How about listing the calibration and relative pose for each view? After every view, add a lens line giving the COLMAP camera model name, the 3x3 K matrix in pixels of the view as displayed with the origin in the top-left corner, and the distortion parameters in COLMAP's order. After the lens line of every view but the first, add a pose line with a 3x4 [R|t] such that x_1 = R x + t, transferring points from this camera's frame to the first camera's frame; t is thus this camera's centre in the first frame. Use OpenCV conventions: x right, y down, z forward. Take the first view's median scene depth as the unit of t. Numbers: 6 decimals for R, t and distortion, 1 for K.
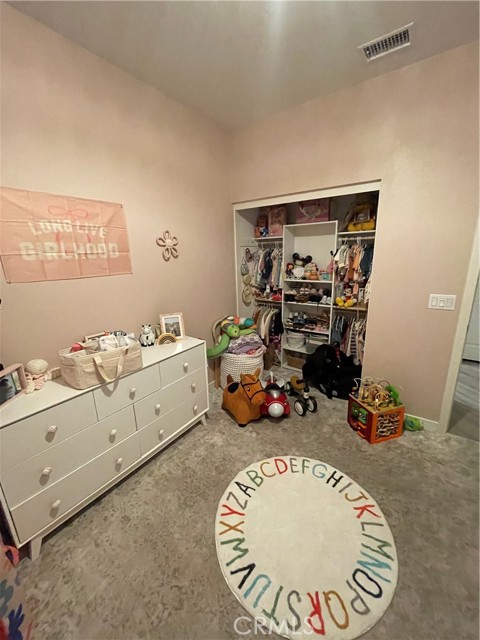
lens RADIAL K [[257.4, 0, 240.8], [0, 257.4, 323.4], [0, 0, 1]] dist [-0.001726, 0.000183]
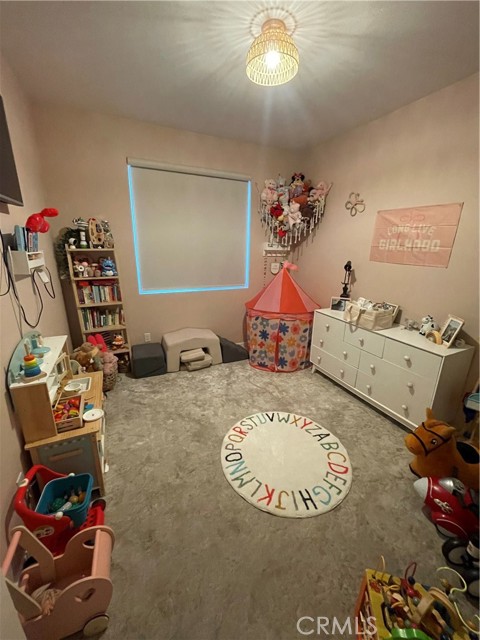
lens RADIAL K [[257.4, 0, 238.7], [0, 257.4, 319.3], [0, 0, 1]] dist [-0.001726, 0.000183]
pose [[-0.505293, 0.261911, -0.822242, 1.137227], [-0.233052, 0.876007, 0.422254, -0.306421], [0.830883, 0.404987, -0.381601, 0.935313]]
